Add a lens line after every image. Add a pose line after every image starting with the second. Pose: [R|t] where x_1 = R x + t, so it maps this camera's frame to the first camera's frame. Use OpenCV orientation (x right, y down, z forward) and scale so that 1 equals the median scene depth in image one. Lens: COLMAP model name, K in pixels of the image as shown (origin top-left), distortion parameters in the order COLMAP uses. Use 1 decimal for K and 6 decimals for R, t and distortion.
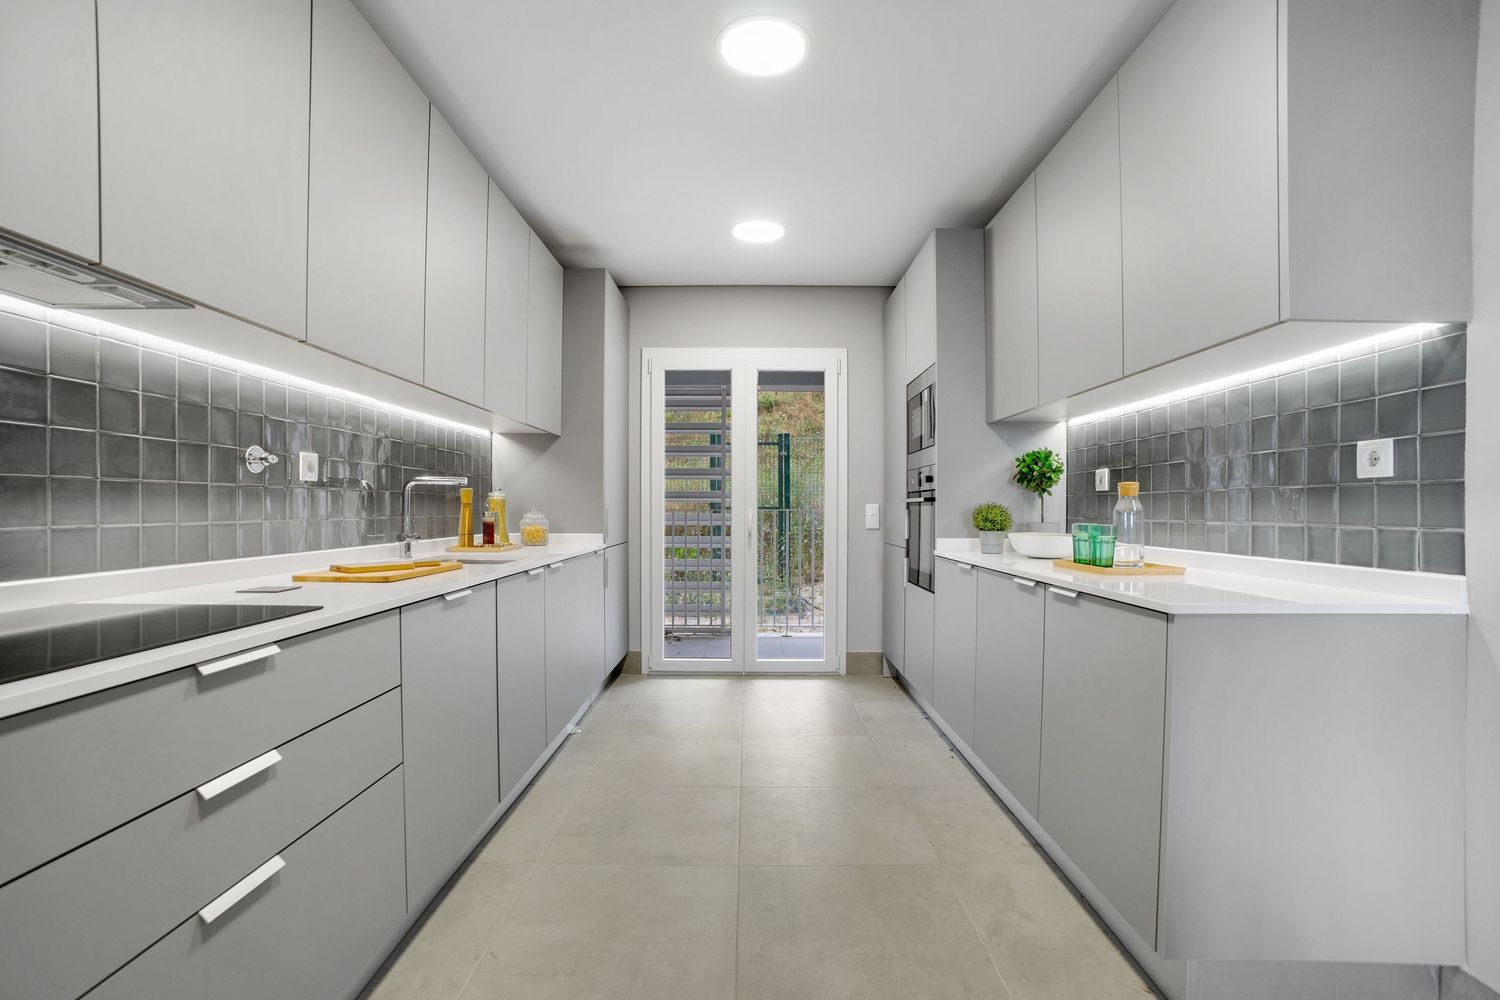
lens RADIAL K [[702.3, 0, 750.0], [0, 702.3, 500.0], [0, 0, 1]] dist [-0.039899, 0.000351]
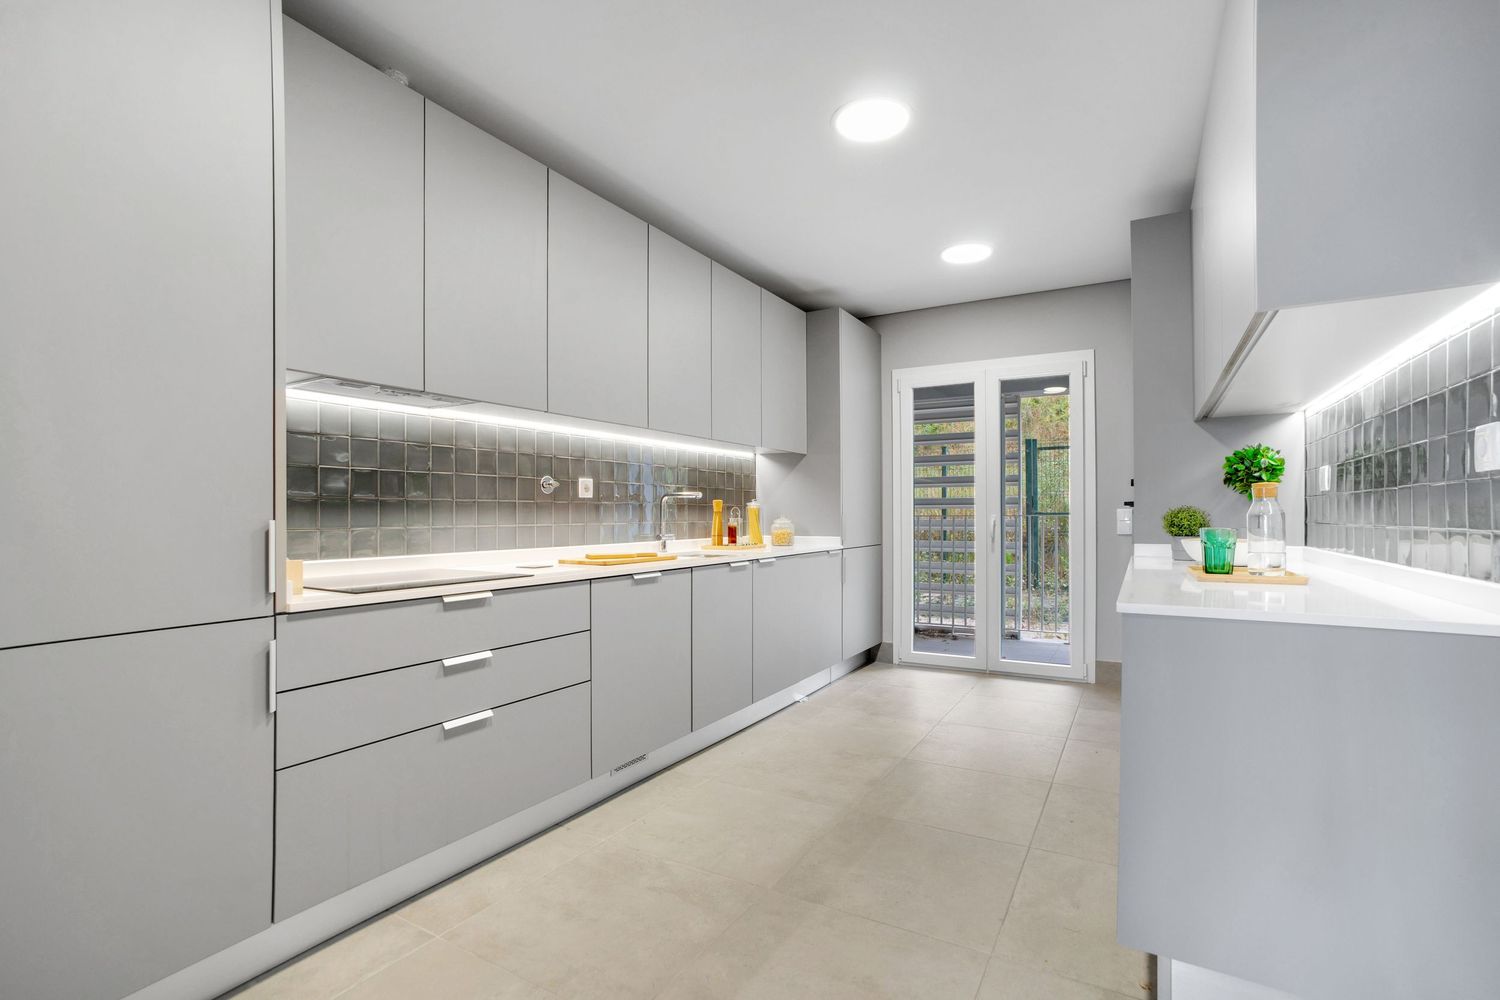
lens RADIAL K [[686.0, 0, 752.4], [0, 686.0, 511.1], [0, 0, 1]] dist [-0.064928, 0.000118]
pose [[0.870546, -0.009531, -0.491994, 0.228716], [0.012281, 0.999922, 0.002360, 0.001230], [0.491933, -0.008096, 0.870595, -0.059624]]
